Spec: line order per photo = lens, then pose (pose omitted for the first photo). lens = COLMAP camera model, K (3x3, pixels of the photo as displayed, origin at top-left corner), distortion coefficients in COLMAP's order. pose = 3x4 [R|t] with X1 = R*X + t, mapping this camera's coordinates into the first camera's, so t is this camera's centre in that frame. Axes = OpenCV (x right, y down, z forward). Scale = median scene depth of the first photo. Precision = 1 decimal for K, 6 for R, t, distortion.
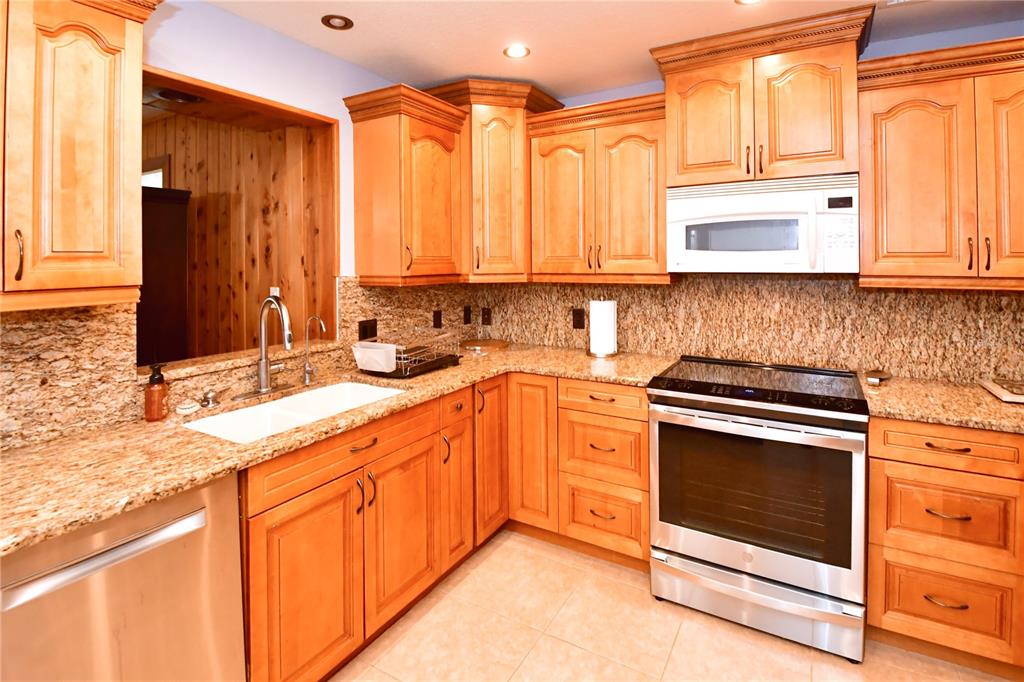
lens RADIAL K [[530.1, 0, 510.8], [0, 530.1, 301.5], [0, 0, 1]] dist [0.001356, -0.019620]
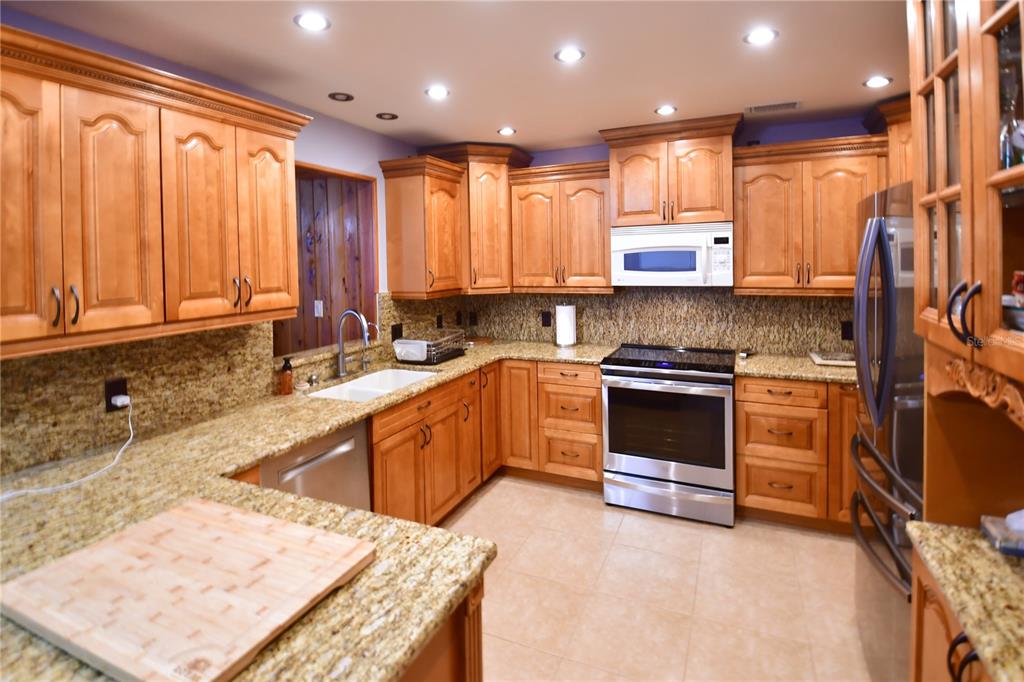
lens RADIAL K [[501.4, 0, 518.1], [0, 501.4, 328.6], [0, 0, 1]] dist [-0.000327, 0.000035]
pose [[0.993126, -0.026345, 0.114046, -0.122518], [0.020322, 0.998353, 0.053656, -0.018139], [-0.115272, -0.050969, 0.992025, -0.346417]]
